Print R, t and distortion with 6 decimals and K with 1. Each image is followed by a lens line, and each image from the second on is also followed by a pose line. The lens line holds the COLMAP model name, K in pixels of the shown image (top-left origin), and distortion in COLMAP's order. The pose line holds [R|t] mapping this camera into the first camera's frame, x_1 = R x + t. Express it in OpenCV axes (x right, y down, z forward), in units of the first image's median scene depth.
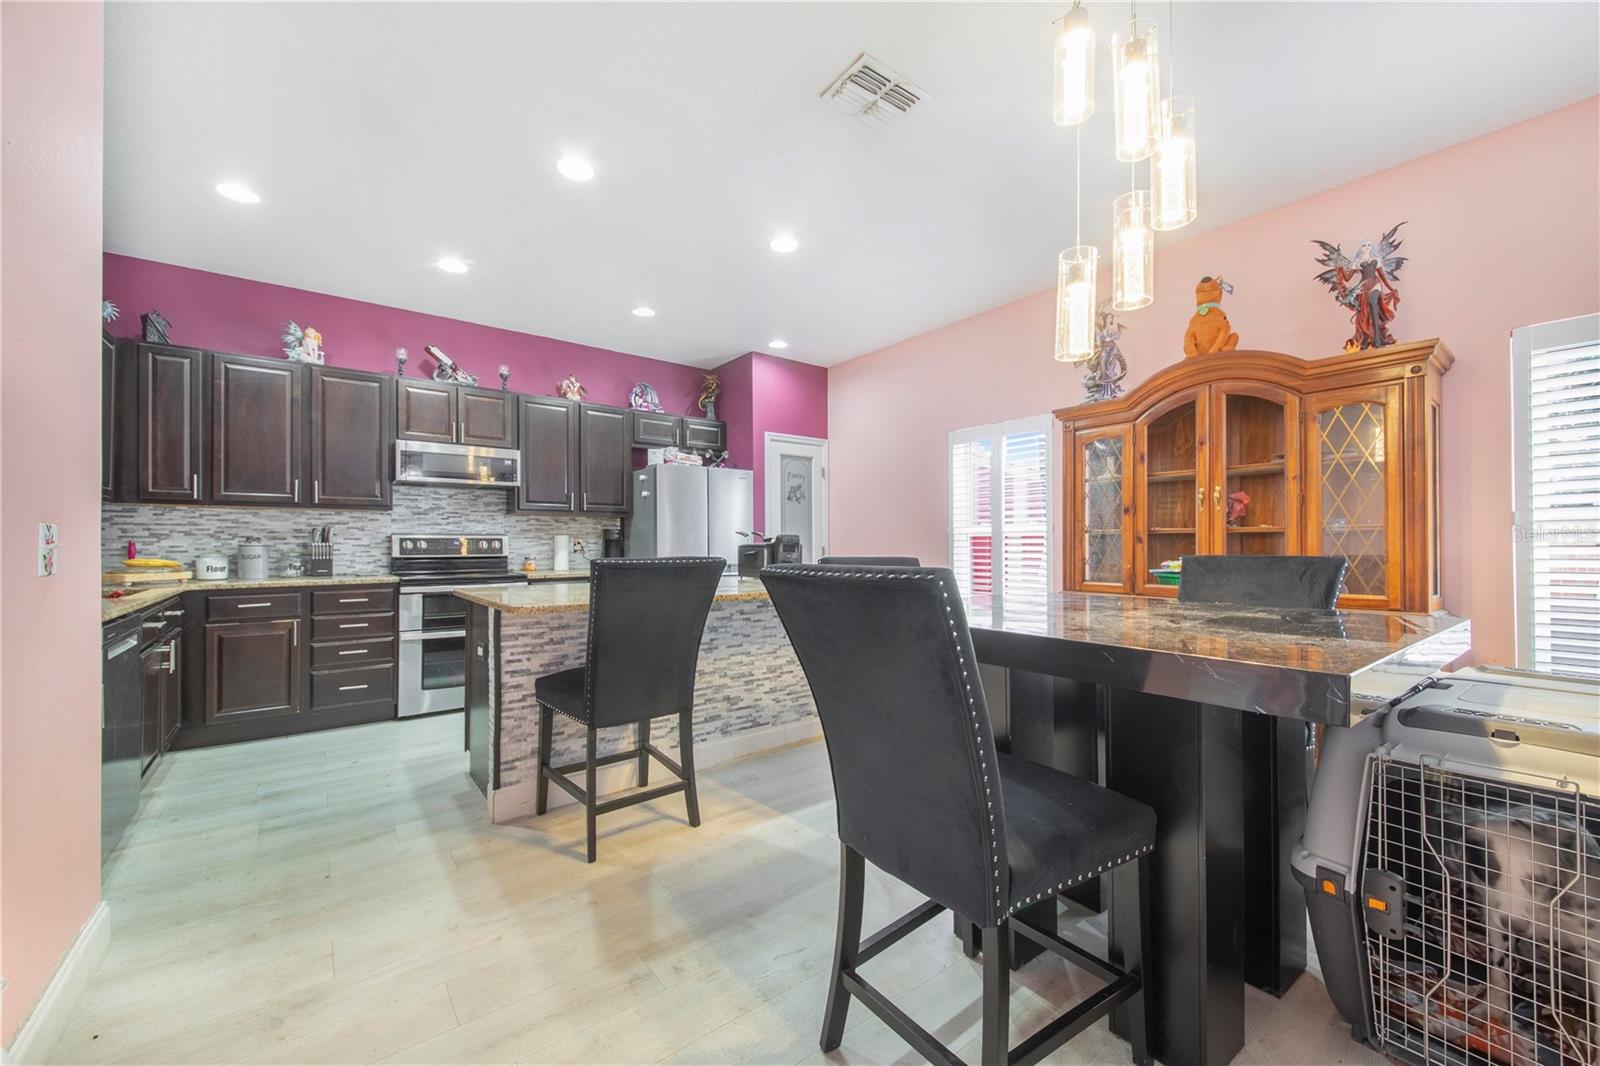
lens RADIAL K [[646.2, 0, 800.1], [0, 646.2, 537.8], [0, 0, 1]] dist [0.000374, -0.017977]
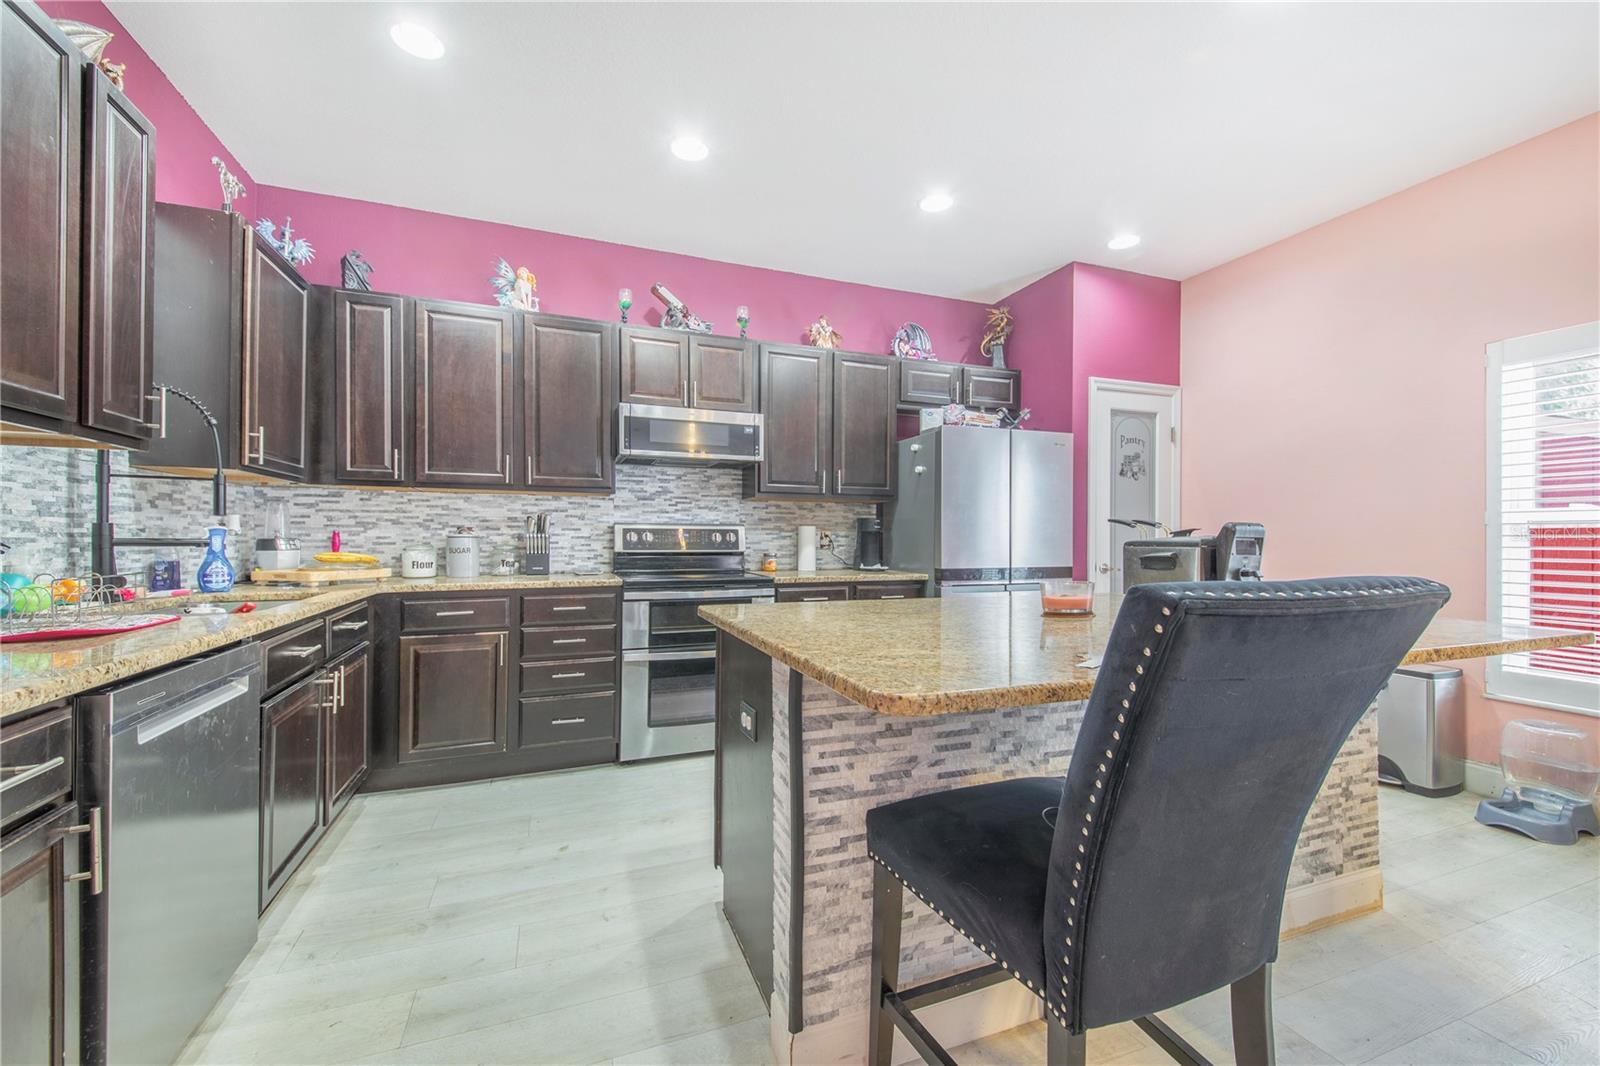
lens RADIAL K [[627.2, 0, 800.0], [0, 627.2, 533.0], [0, 0, 1]] dist [0.012702, -0.015701]
pose [[0.961460, 0.005057, -0.274898, -0.209043], [-0.004128, 0.999984, 0.003957, 0.002162], [0.274914, -0.002669, 0.961465, 0.332505]]
